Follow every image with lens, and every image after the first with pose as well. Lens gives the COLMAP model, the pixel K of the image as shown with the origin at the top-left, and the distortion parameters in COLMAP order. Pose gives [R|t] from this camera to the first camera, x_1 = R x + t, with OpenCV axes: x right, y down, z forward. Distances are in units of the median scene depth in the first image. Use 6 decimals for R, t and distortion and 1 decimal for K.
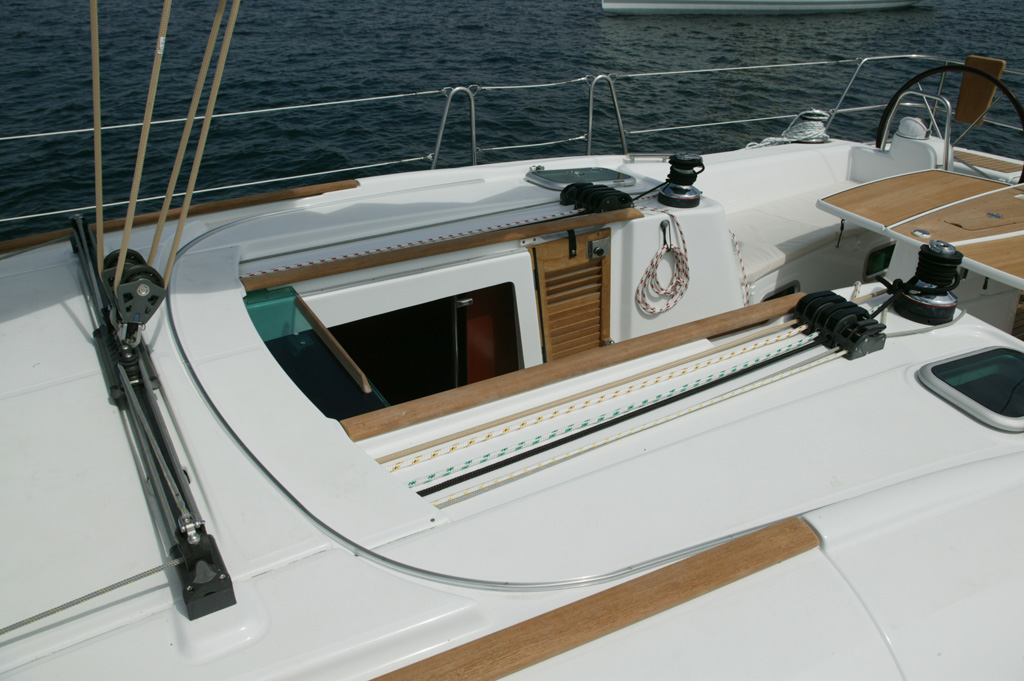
lens RADIAL K [[818.9, 0, 513.1], [0, 818.9, 341.4], [0, 0, 1]] dist [-0.073455, -0.002372]
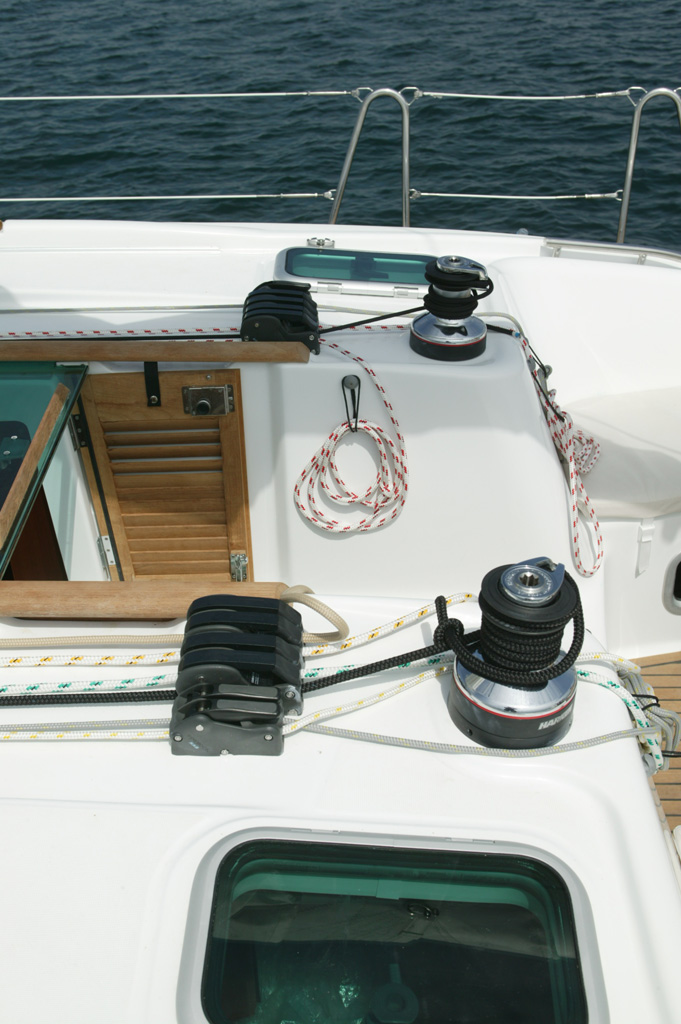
lens RADIAL K [[1110.8, 0, 340.5], [0, 1110.8, 510.3], [0, 0, 1]] dist [-0.027172, 0.000000]
pose [[0.853725, 0.261544, -0.450276, 0.519267], [-0.220581, 0.964938, 0.142265, -0.159044], [0.471697, -0.022133, 0.881483, 0.318663]]
